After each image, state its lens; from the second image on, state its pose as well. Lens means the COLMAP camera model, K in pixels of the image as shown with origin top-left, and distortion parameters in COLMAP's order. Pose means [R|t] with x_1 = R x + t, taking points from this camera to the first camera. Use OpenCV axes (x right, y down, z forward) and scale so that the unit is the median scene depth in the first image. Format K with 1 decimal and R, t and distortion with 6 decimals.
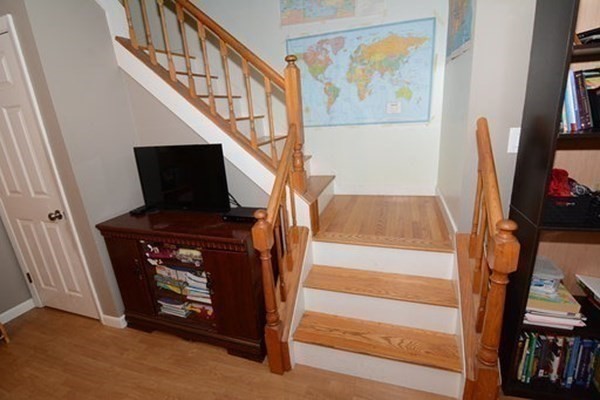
lens RADIAL K [[289.7, 0, 297.8], [0, 289.7, 200.6], [0, 0, 1]] dist [-0.014066, -0.006306]
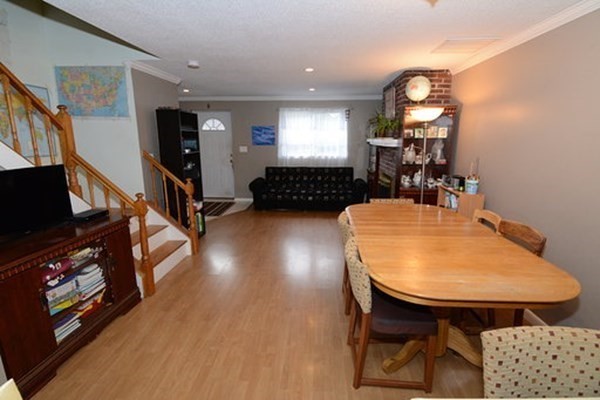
lens RADIAL K [[289.7, 0, 297.4], [0, 289.7, 202.2], [0, 0, 1]] dist [-0.014066, -0.006306]
pose [[-0.247550, -0.135203, 0.959395, -1.496113], [0.302625, 0.929883, 0.209129, 0.005728], [-0.920400, 0.342107, -0.189277, 0.300694]]
